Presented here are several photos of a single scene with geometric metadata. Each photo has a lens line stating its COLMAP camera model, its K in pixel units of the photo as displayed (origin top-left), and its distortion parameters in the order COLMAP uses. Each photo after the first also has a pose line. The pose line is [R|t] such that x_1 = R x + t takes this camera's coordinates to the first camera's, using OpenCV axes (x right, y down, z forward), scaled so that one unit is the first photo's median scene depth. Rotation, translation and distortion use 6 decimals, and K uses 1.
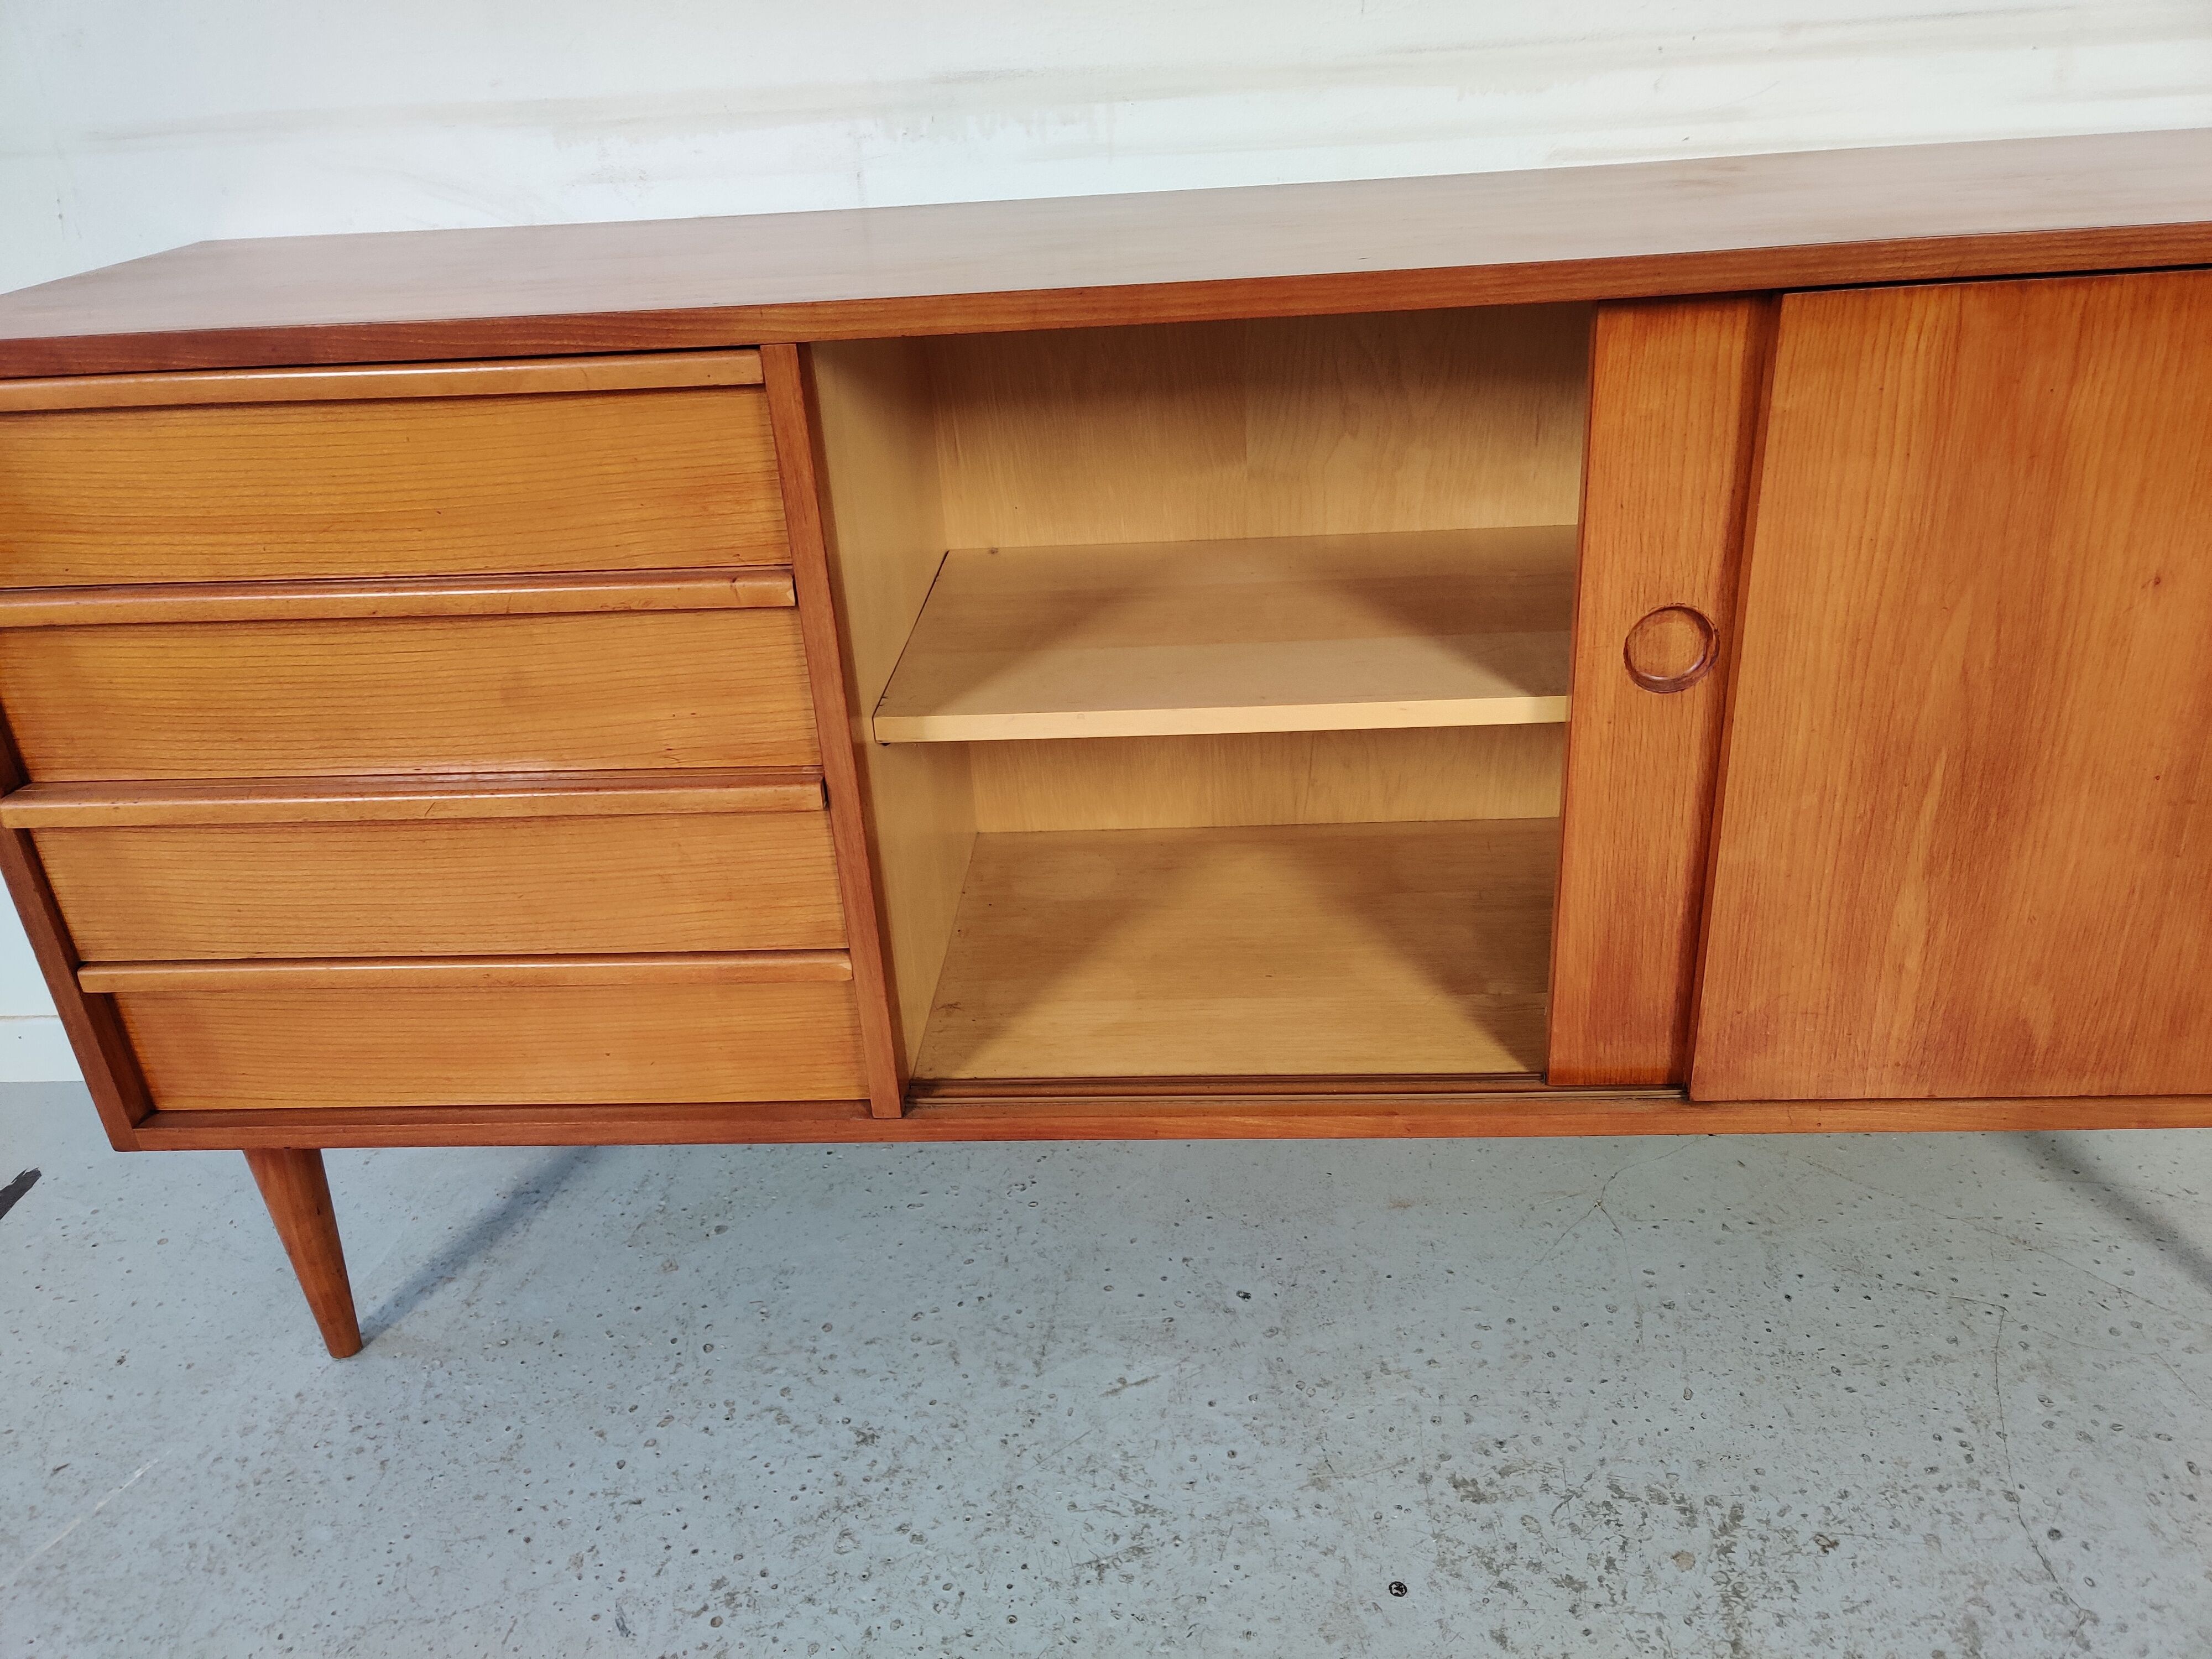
lens RADIAL K [[1656.1, 0, 1100.1], [0, 1656.1, 839.9], [0, 0, 1]] dist [0.045326, -0.040591]
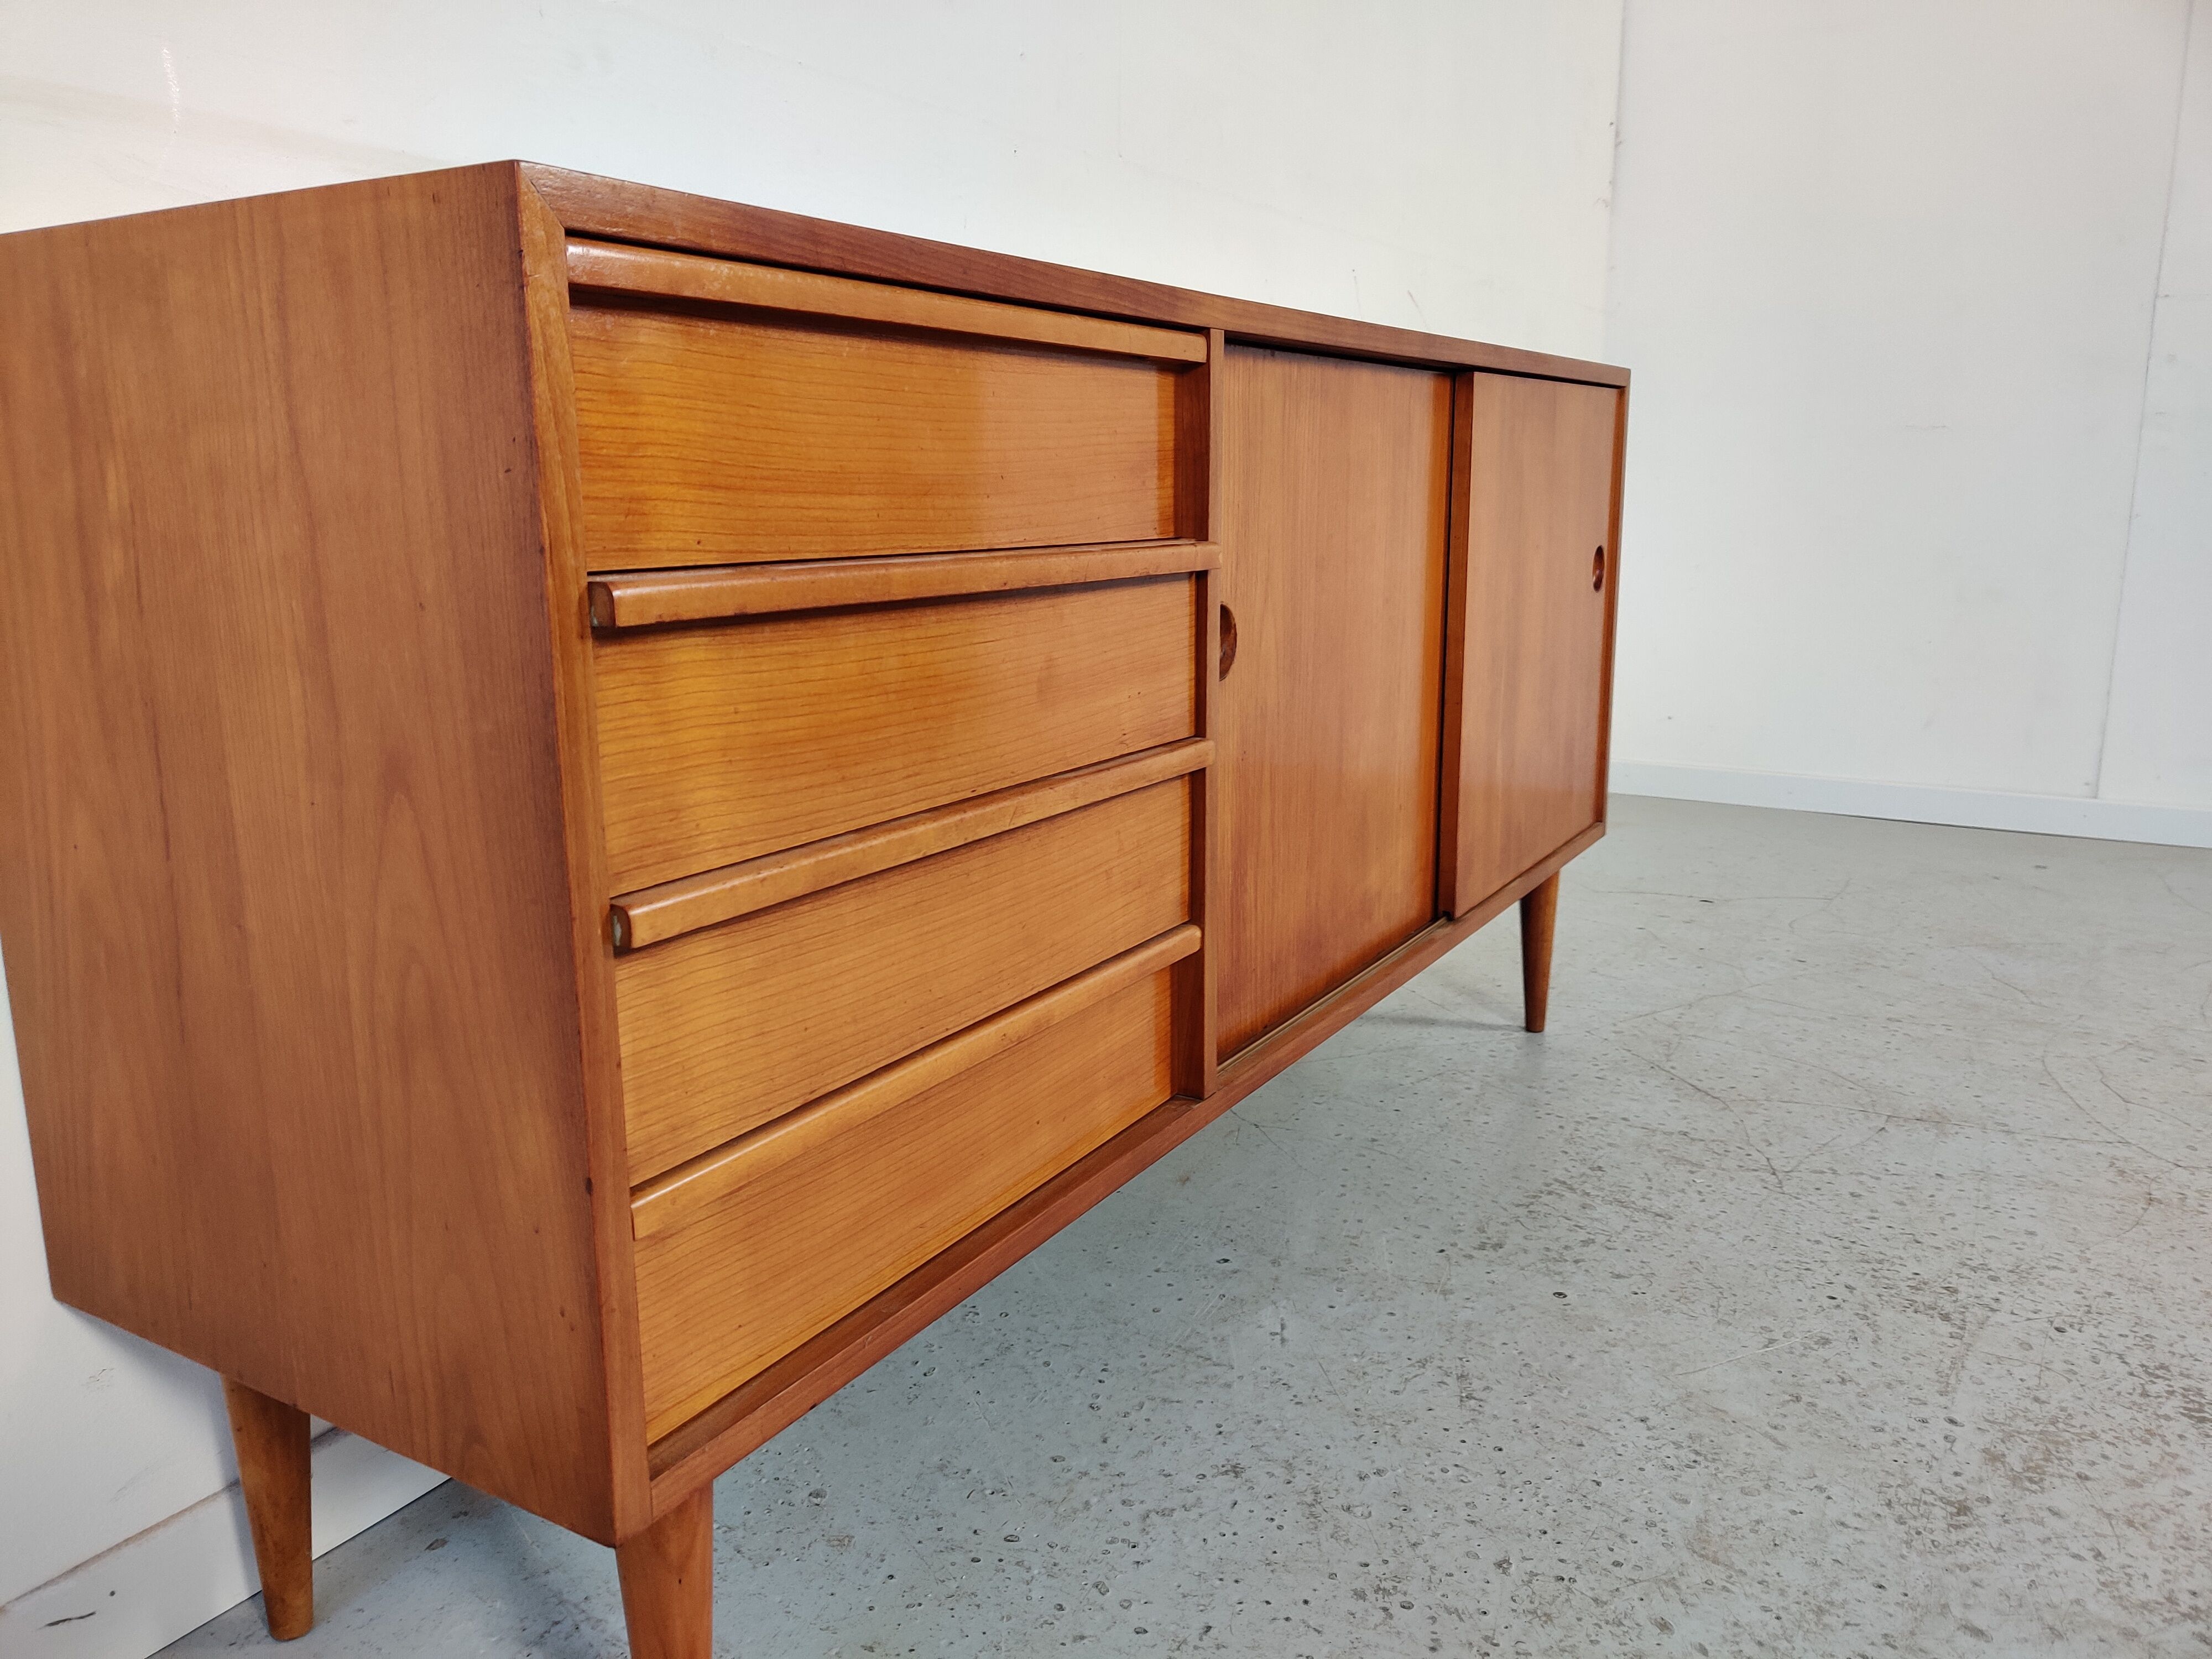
lens RADIAL K [[1656.1, 0, 1059.8], [0, 1656.1, 842.8], [0, 0, 1]] dist [0.045326, -0.040591]
pose [[0.478305, -0.136743, 0.867482, -1.067540], [0.380297, 0.922630, -0.064249, 0.054912], [-0.791580, 0.360632, 0.493302, 0.525180]]
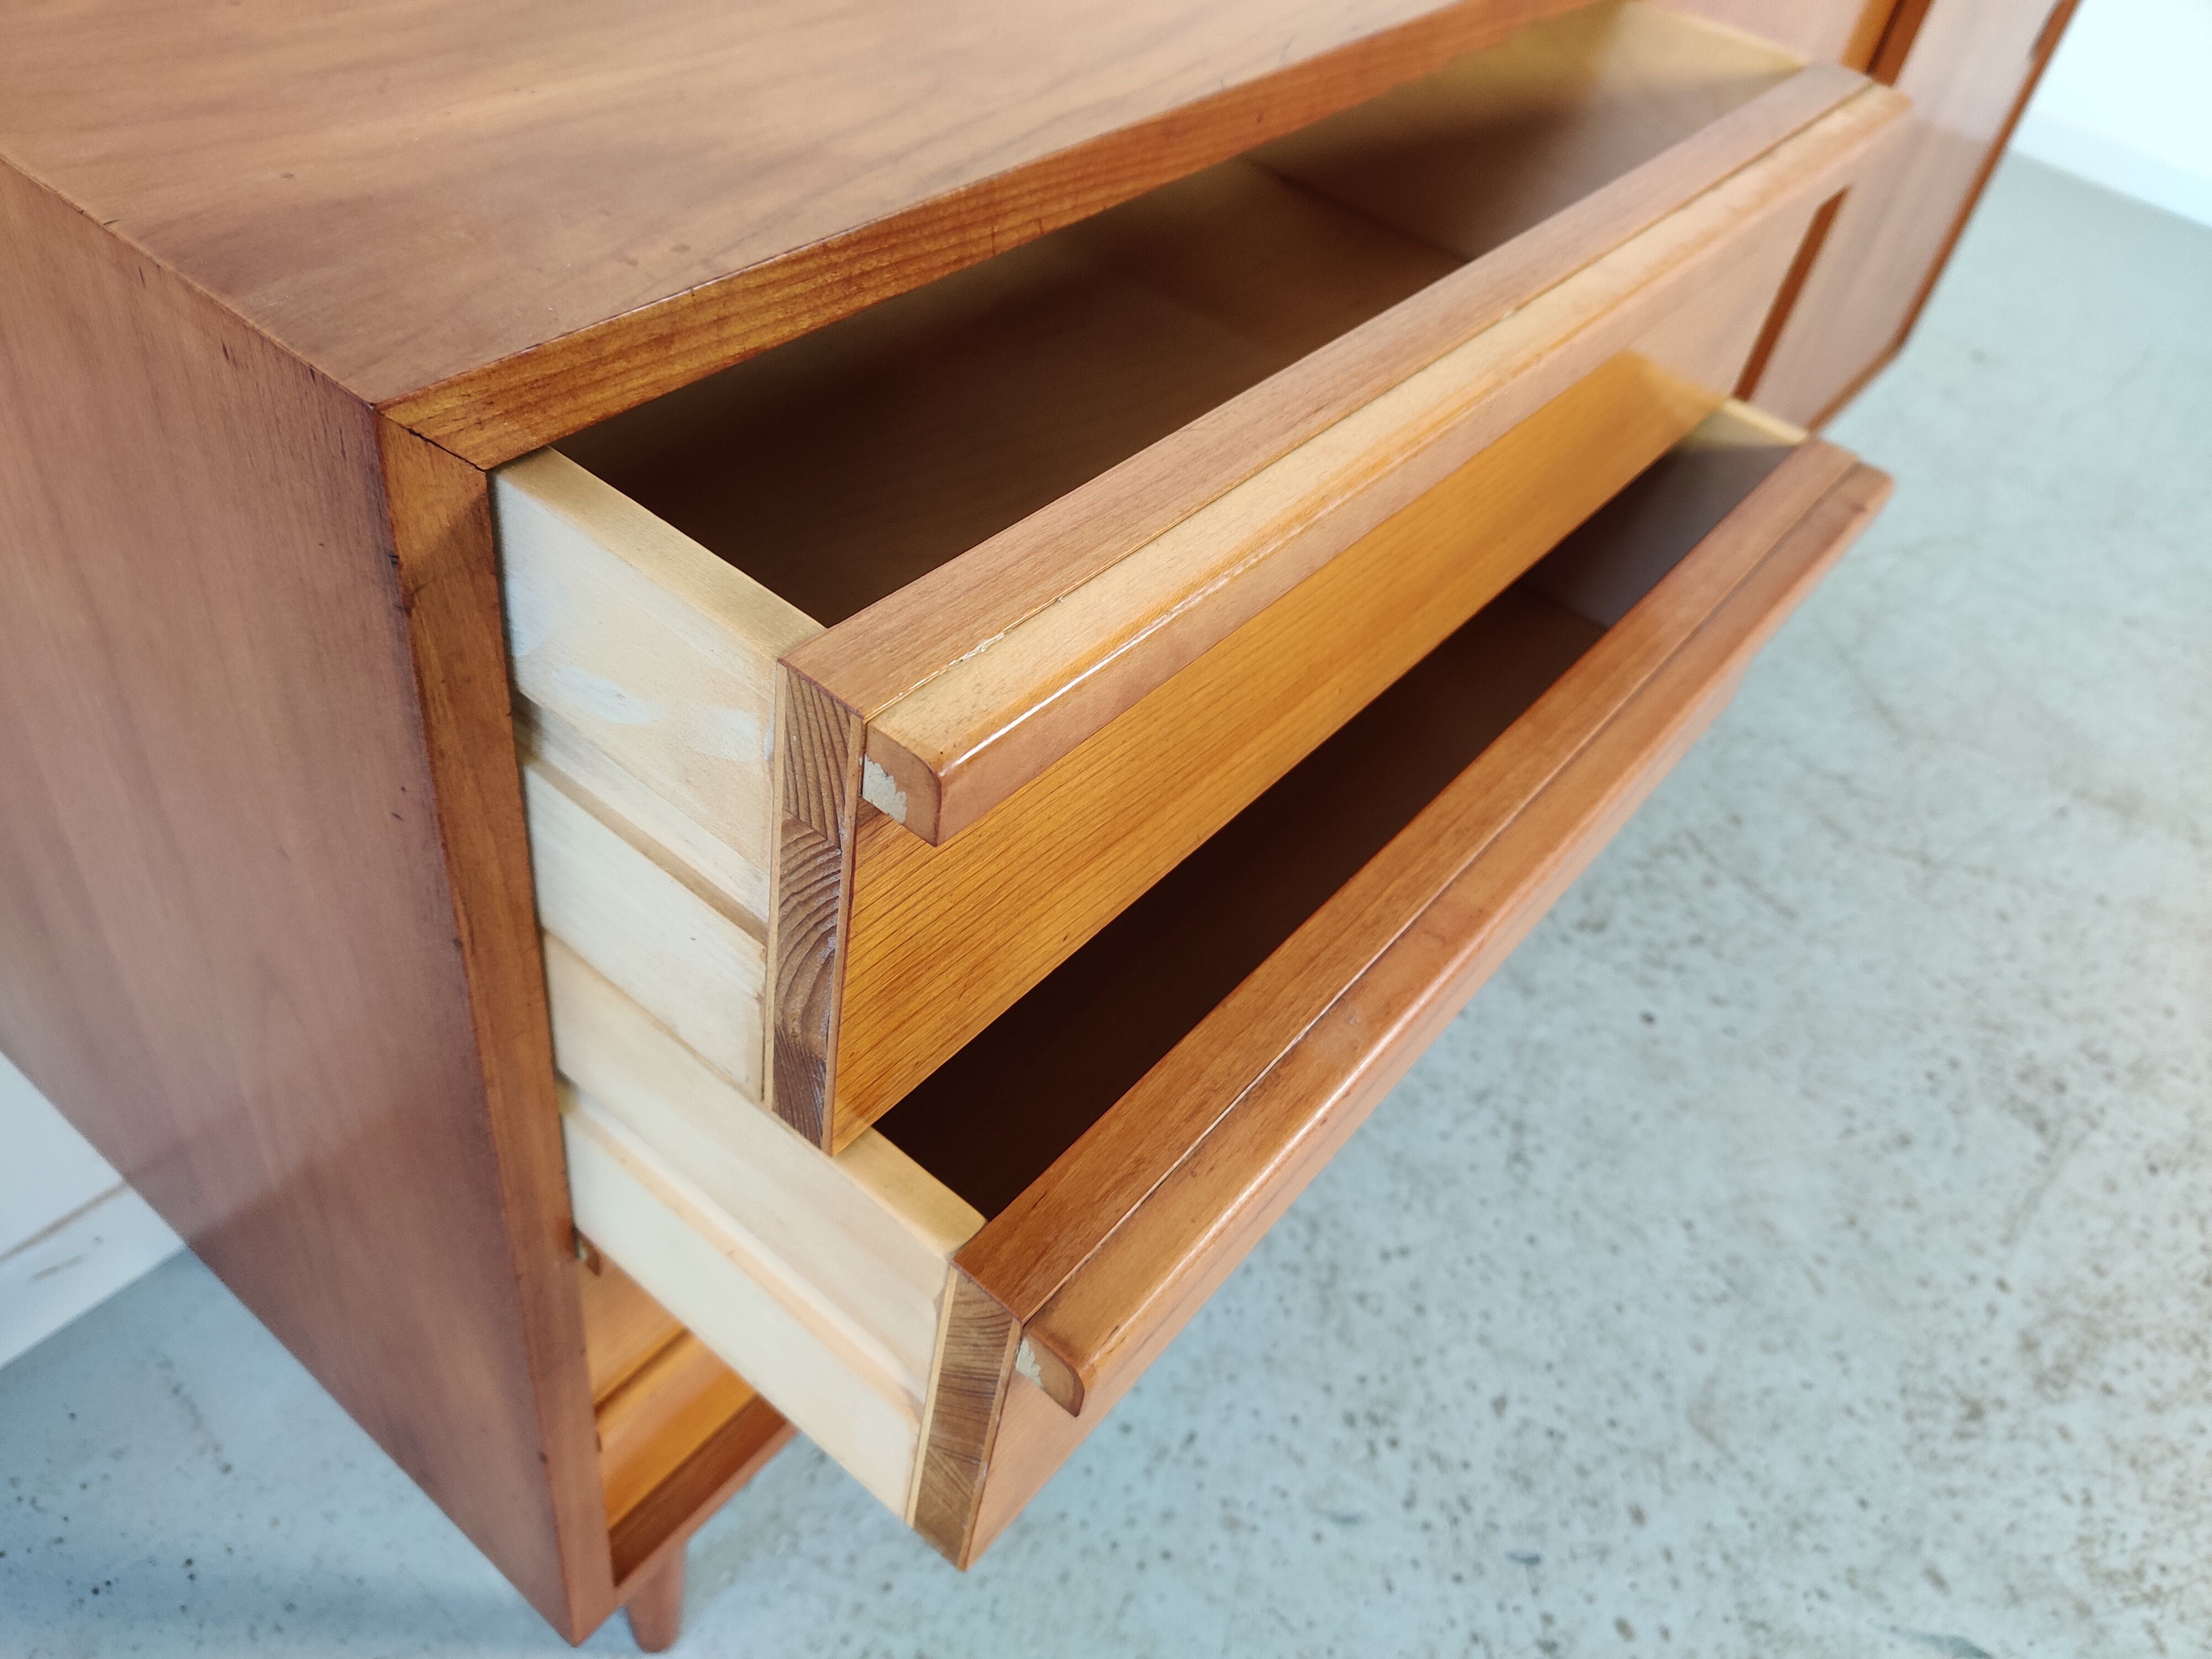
lens RADIAL K [[1656.1, 0, 1087.9], [0, 1656.1, 854.2], [0, 0, 1]] dist [0.045326, -0.040591]
pose [[0.561944, -0.479662, 0.673901, -0.789264], [0.207969, 0.870460, 0.446148, -0.273490], [-0.800604, -0.110560, 0.588905, 0.610985]]
